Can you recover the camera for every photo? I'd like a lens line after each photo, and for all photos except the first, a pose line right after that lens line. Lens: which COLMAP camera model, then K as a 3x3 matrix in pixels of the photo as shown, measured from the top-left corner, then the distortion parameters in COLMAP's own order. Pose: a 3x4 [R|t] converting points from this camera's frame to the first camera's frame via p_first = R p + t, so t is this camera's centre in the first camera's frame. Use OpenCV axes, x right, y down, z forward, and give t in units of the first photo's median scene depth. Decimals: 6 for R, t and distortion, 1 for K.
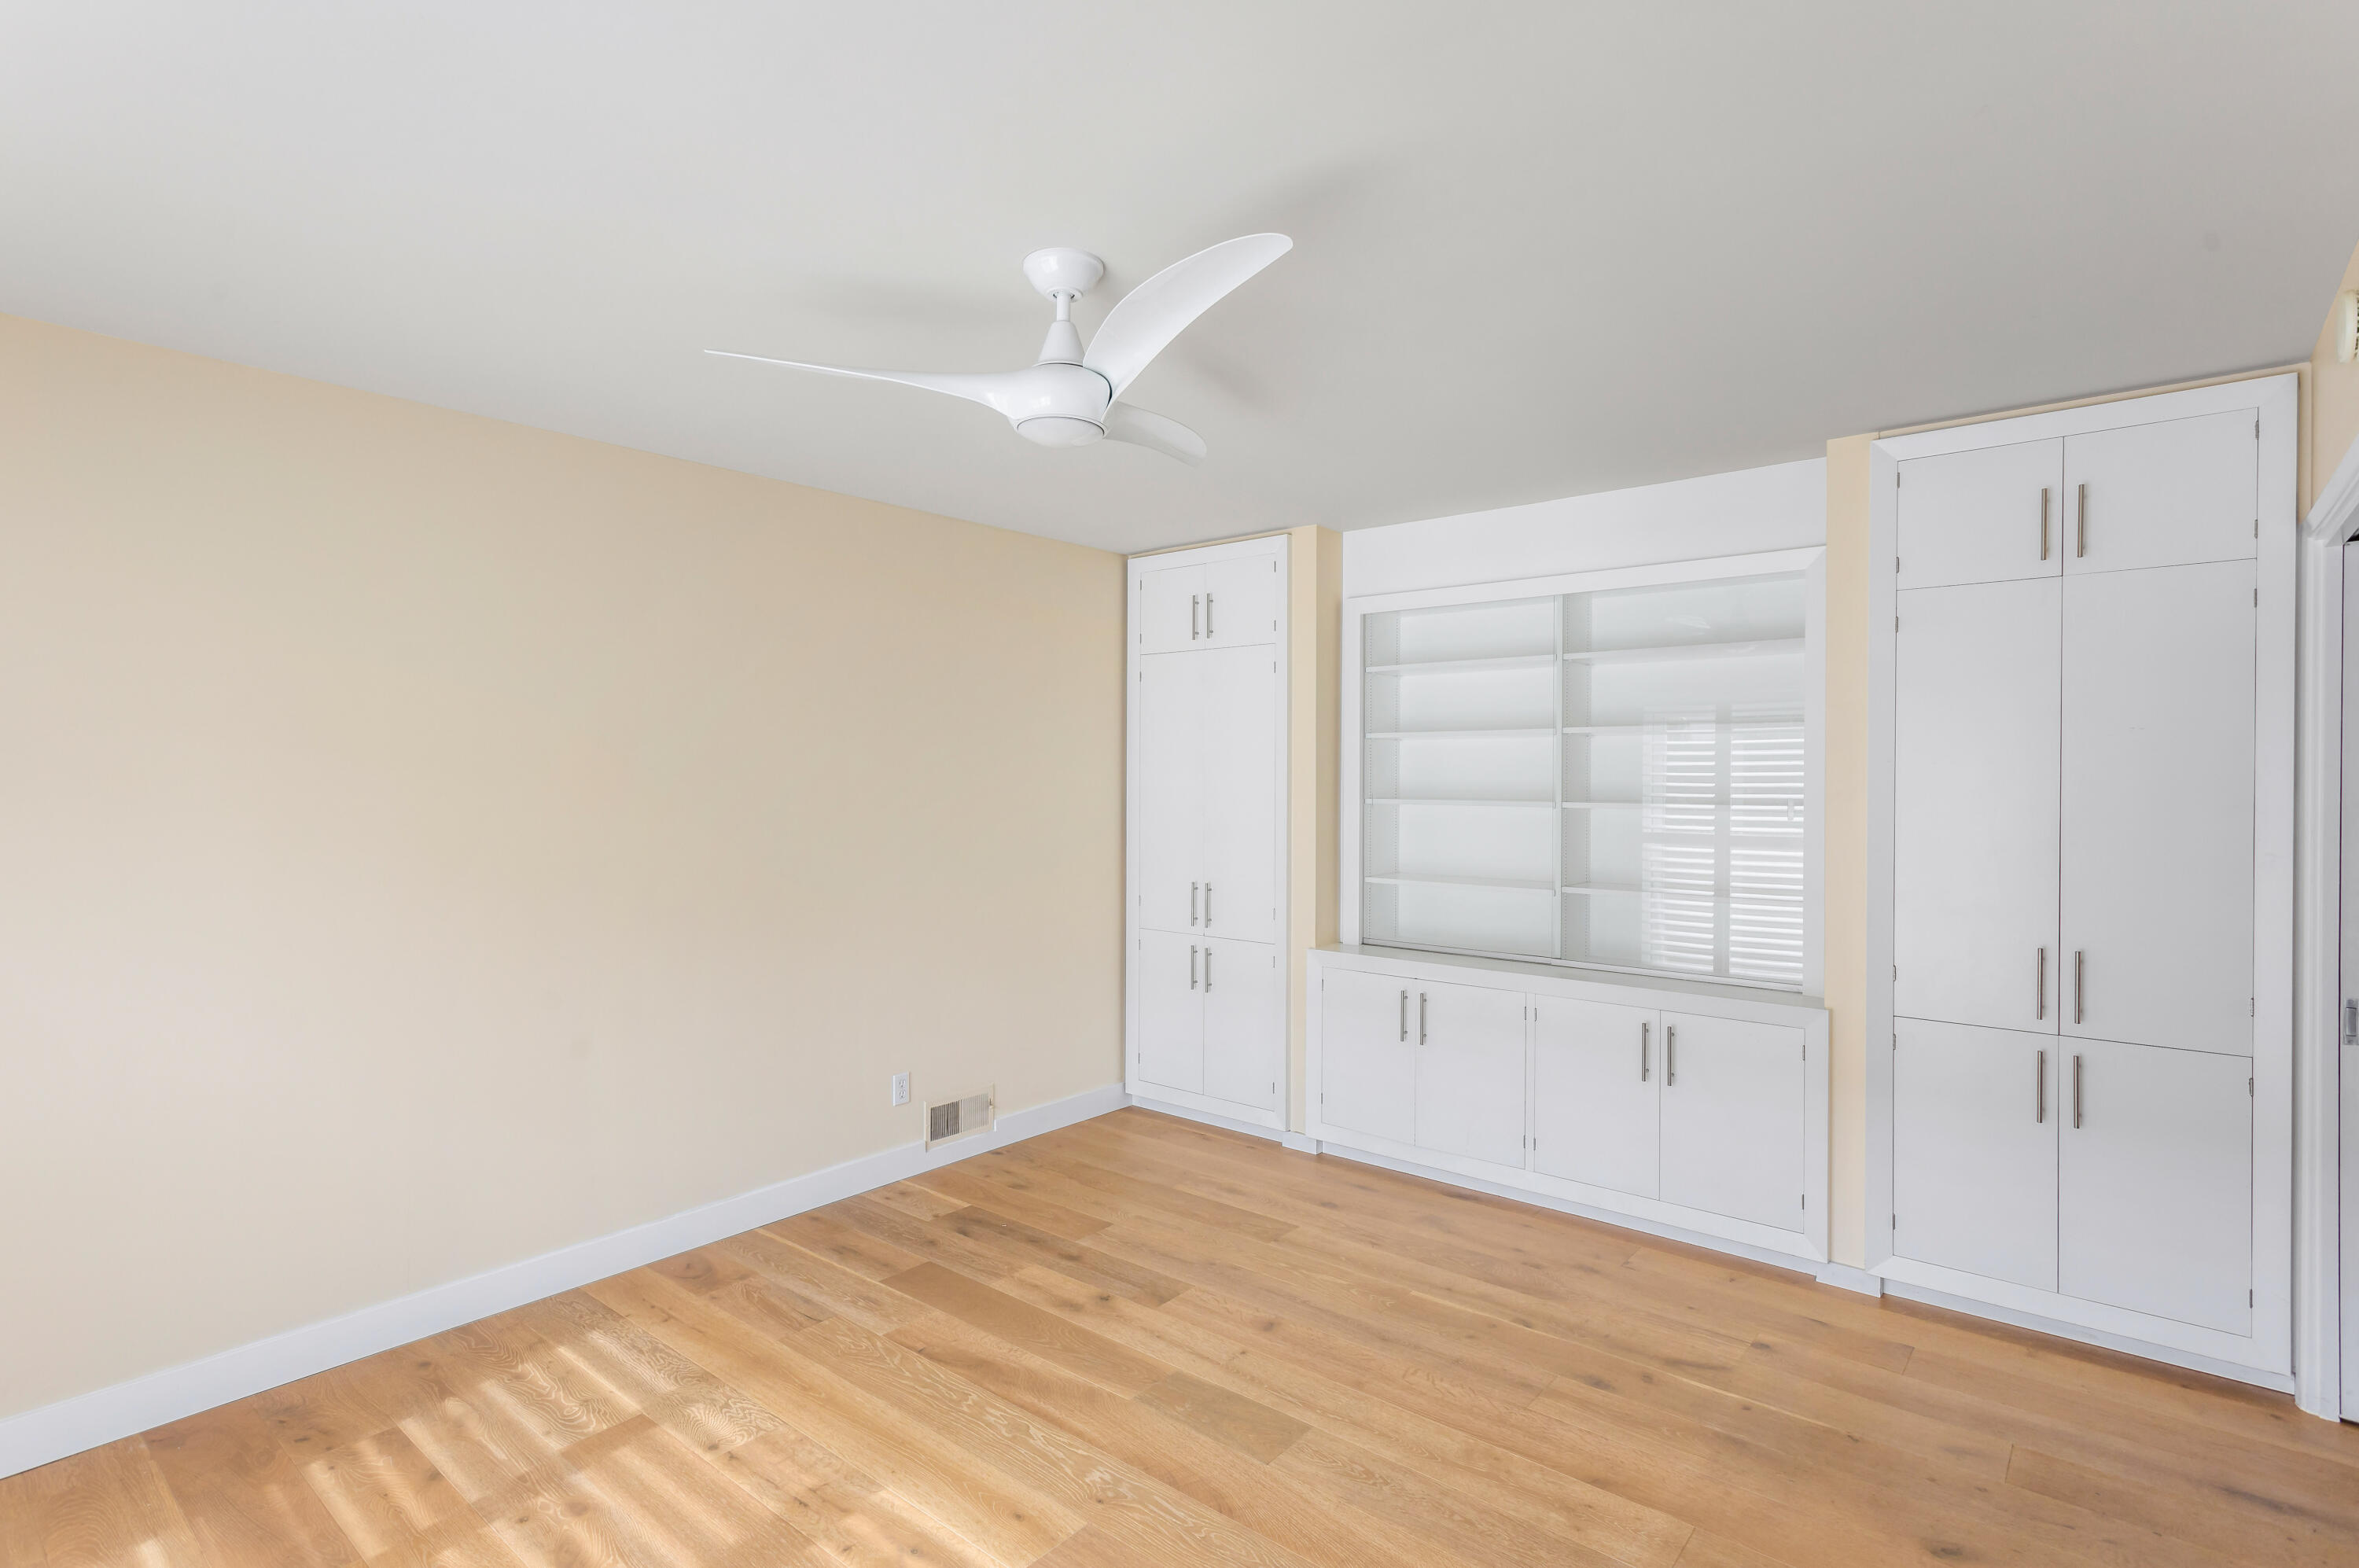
lens RADIAL K [[1150.5, 0, 1182.5], [0, 1150.5, 774.8], [0, 0, 1]] dist [0.000702, 0.000988]
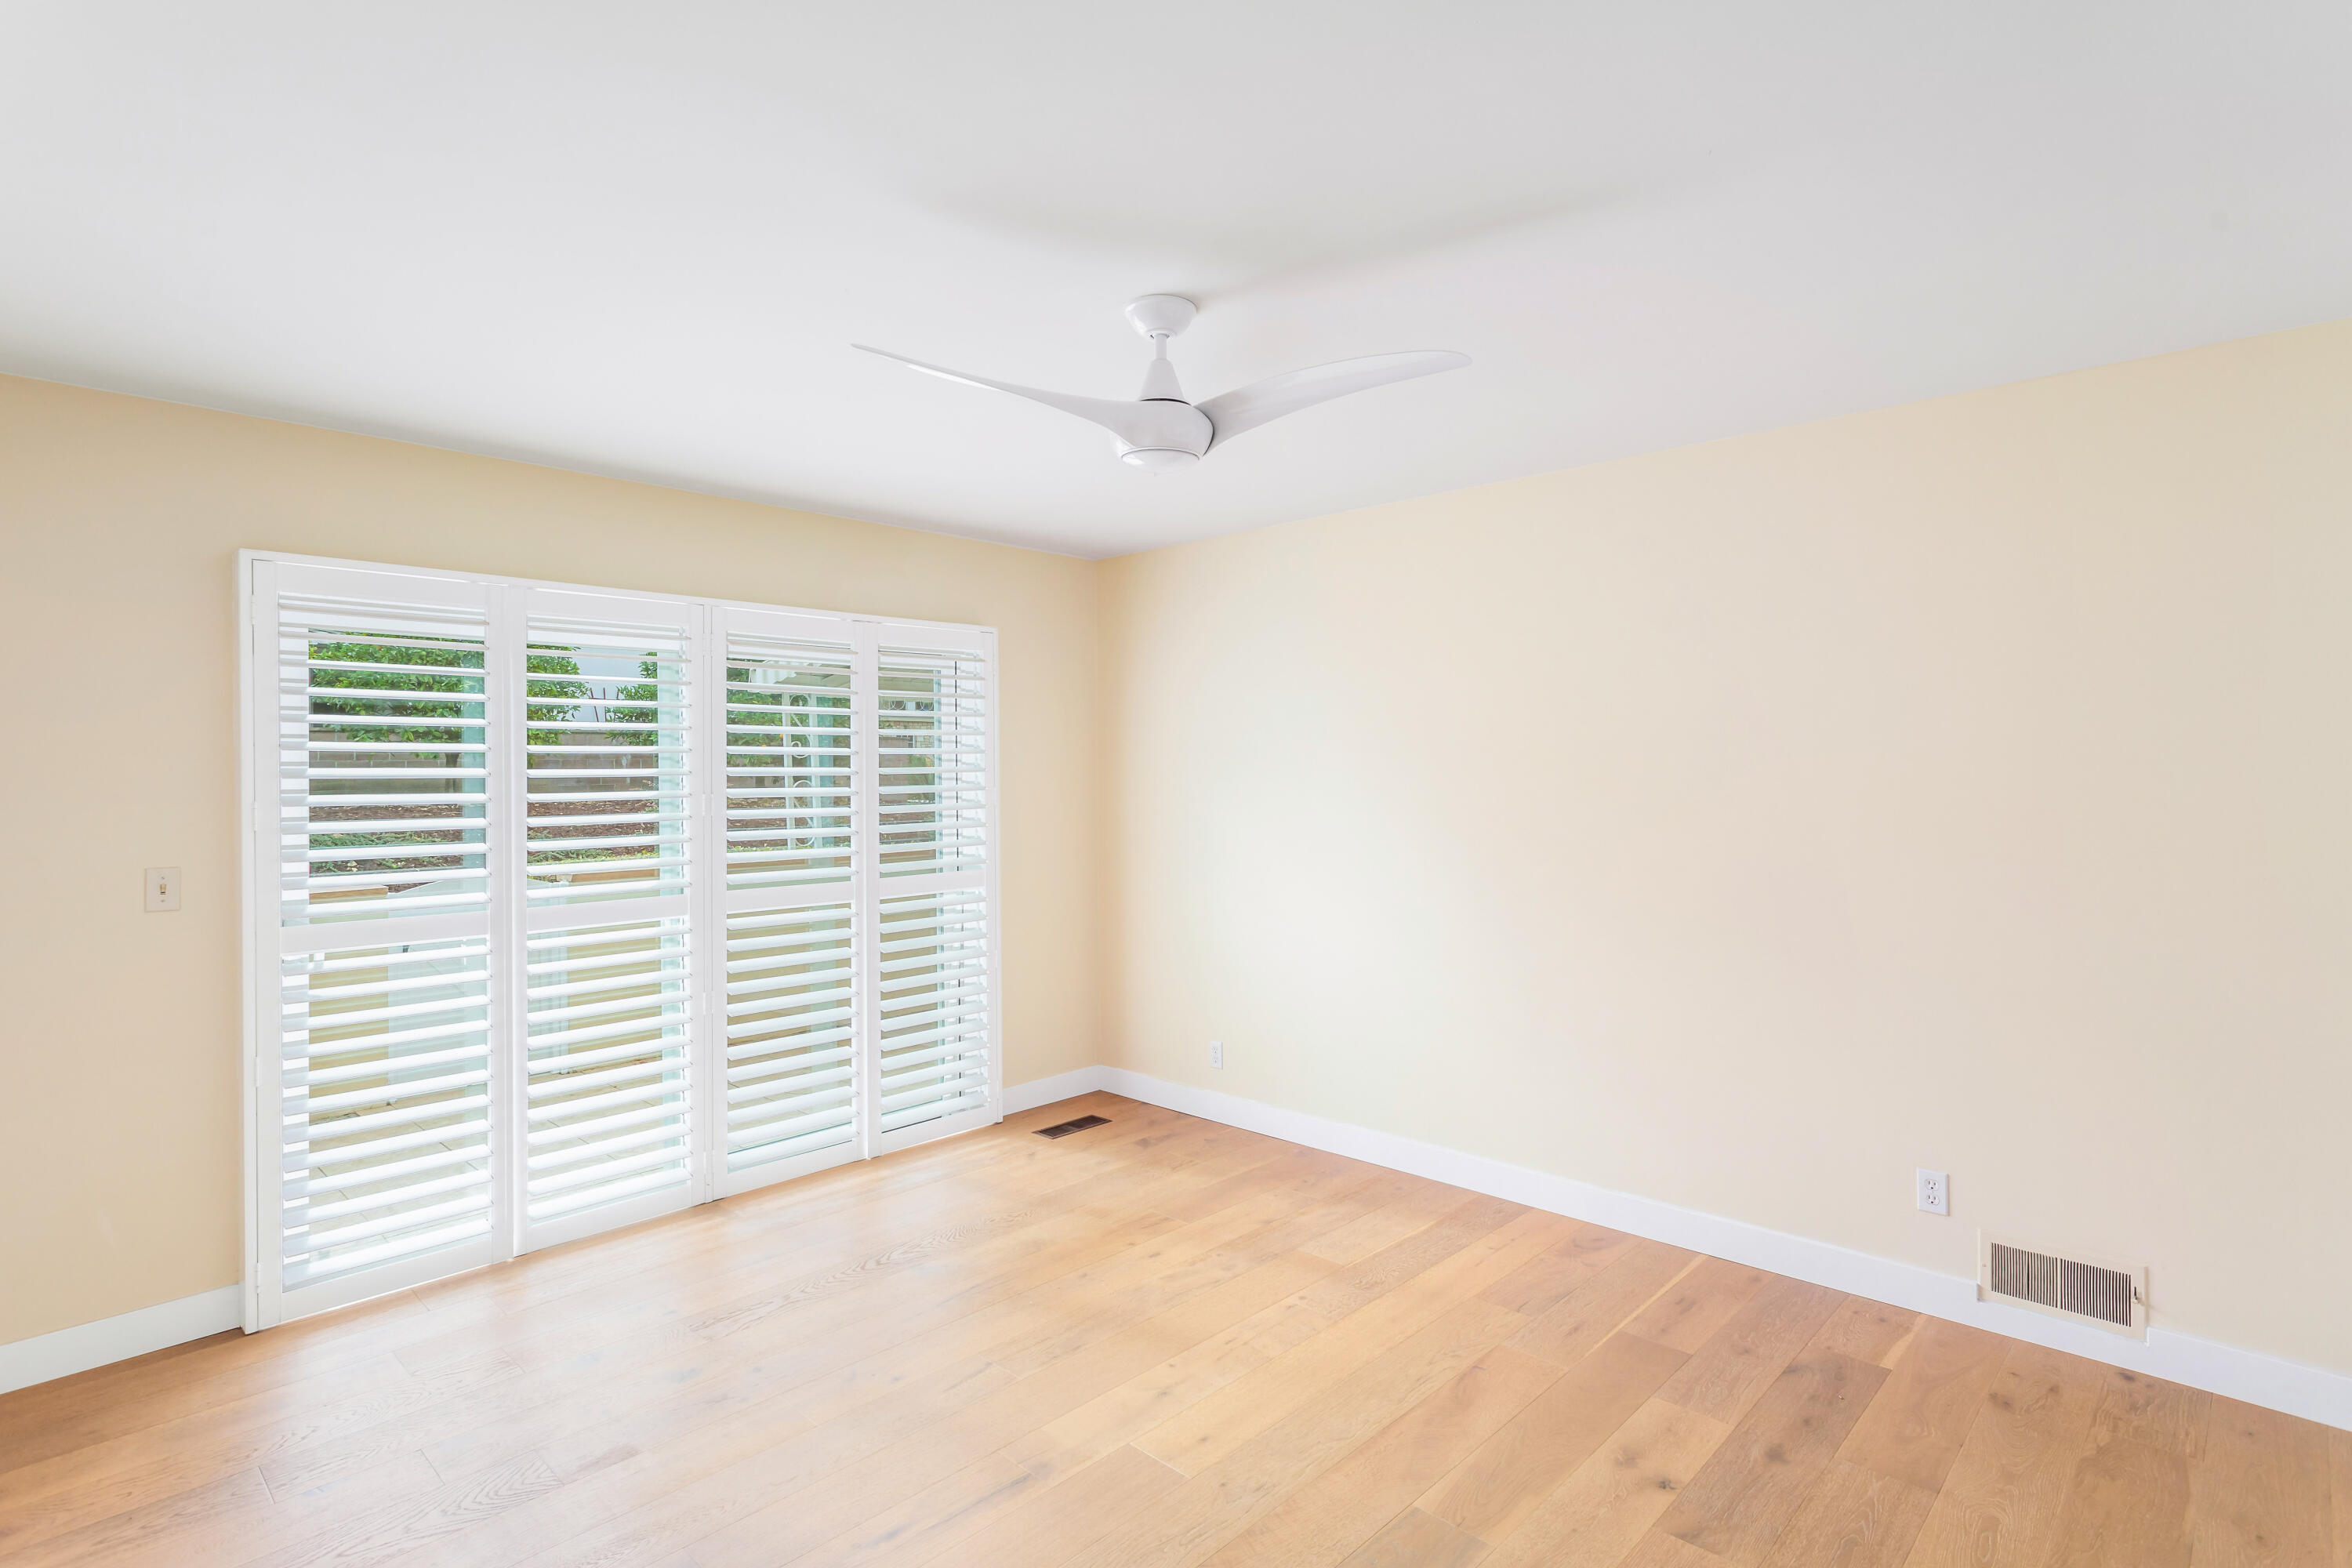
lens RADIAL K [[1147.1, 0, 1179.0], [0, 1147.1, 774.9], [0, 0, 1]] dist [0.000702, 0.000988]
pose [[-0.065691, 0.003057, -0.997835, 0.622390], [0.003572, 0.999990, 0.002829, 0.002775], [0.997834, -0.003378, -0.065701, 0.683909]]
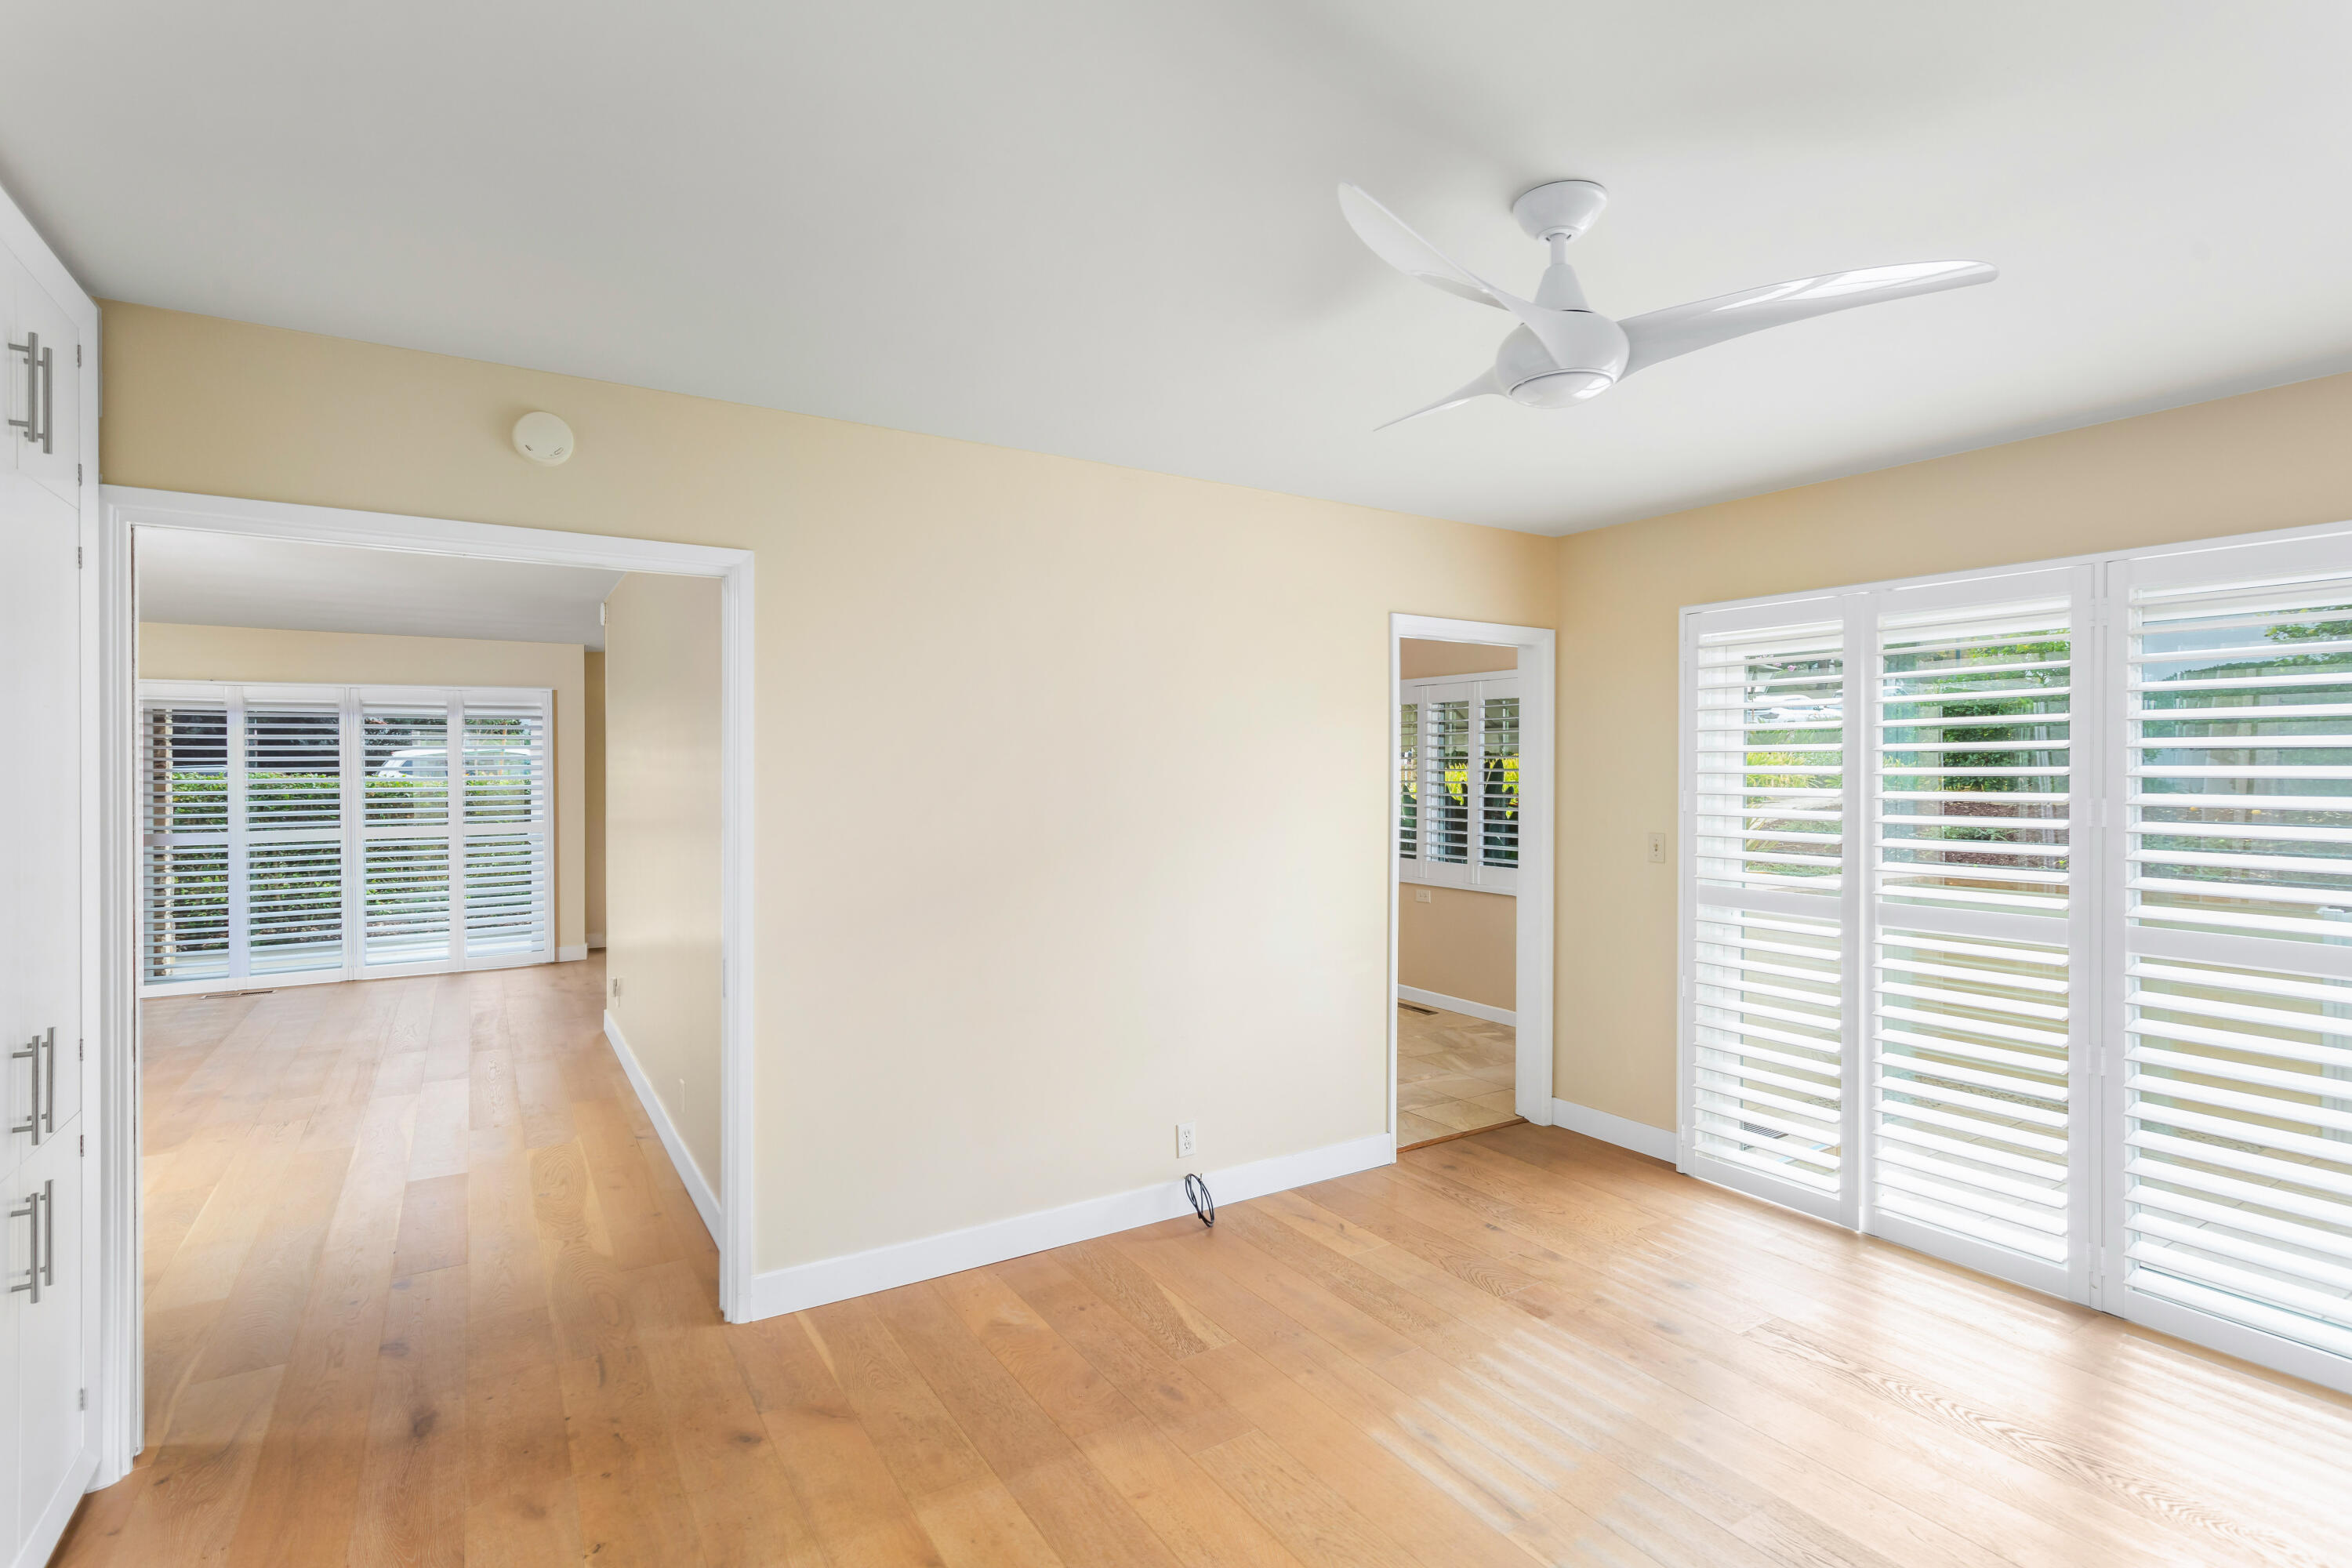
lens RADIAL K [[1147.1, 0, 1179.0], [0, 1147.1, 774.9], [0, 0, 1]] dist [0.000702, 0.000988]
pose [[-0.950981, -0.005166, 0.309205, -0.060999], [-0.003061, 0.999969, 0.007293, -0.000314], [-0.309233, 0.005989, -0.950967, 1.223778]]
